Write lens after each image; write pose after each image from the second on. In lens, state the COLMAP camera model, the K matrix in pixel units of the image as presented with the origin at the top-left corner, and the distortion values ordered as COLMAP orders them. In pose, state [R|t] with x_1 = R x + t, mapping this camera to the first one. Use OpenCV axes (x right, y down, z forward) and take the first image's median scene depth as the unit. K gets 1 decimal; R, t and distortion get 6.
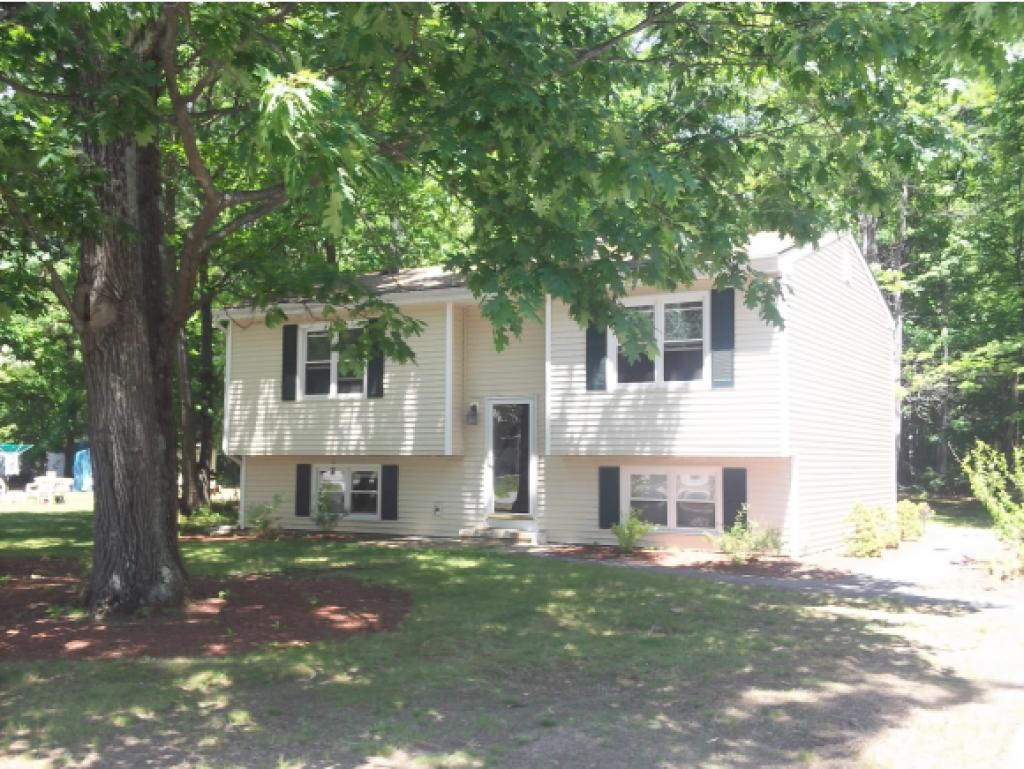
lens RADIAL K [[1070.6, 0, 512.0], [0, 1070.6, 384.5], [0, 0, 1]] dist [-0.011694, -0.013568]
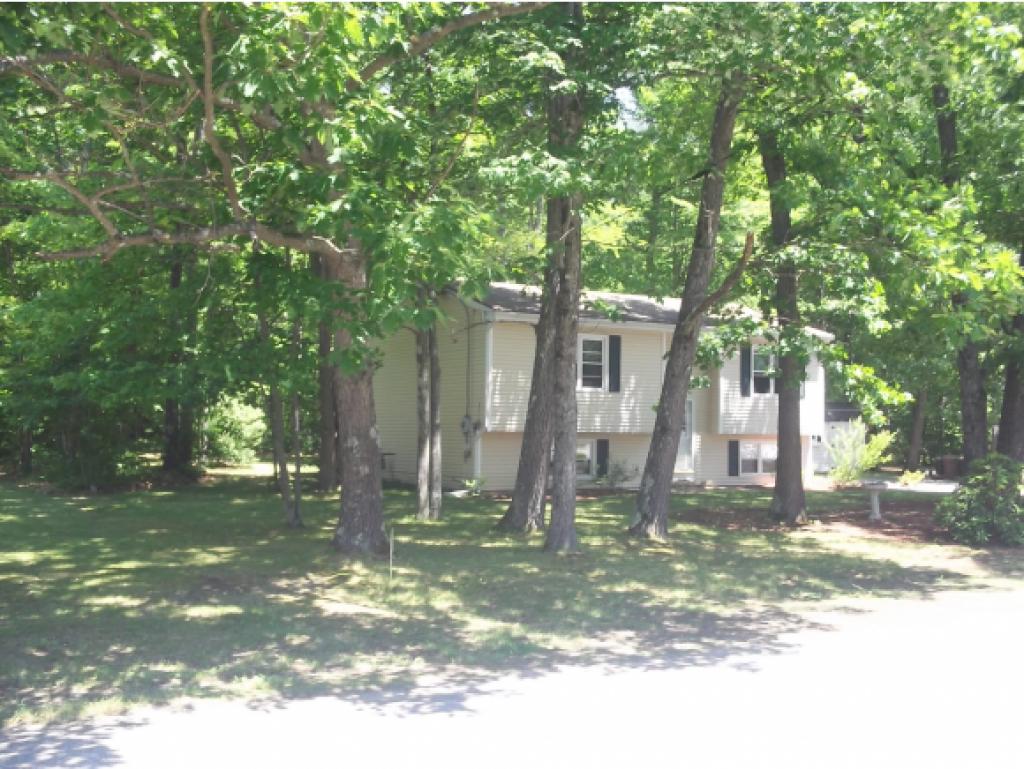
lens RADIAL K [[1070.6, 0, 512.0], [0, 1070.6, 384.5], [0, 0, 1]] dist [-0.011694, -0.013568]
pose [[0.390439, 0.054407, 0.919020, -1.730190], [-0.060104, 0.997629, -0.033526, 0.067861], [-0.918665, -0.042147, 0.392783, 0.674291]]
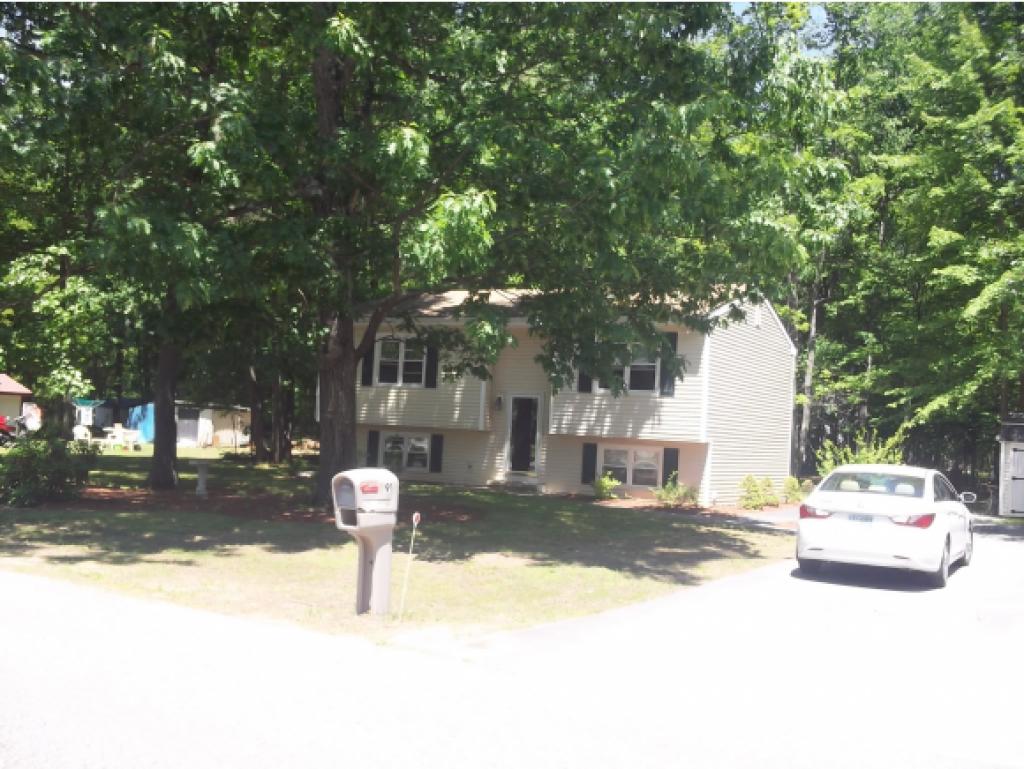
lens RADIAL K [[1070.6, 0, 512.0], [0, 1070.6, 384.5], [0, 0, 1]] dist [-0.011694, -0.013568]
pose [[0.998324, 0.050236, 0.028733, -0.070688], [-0.050994, 0.998353, 0.026282, -0.042306], [-0.027366, -0.027703, 0.999242, -0.530265]]
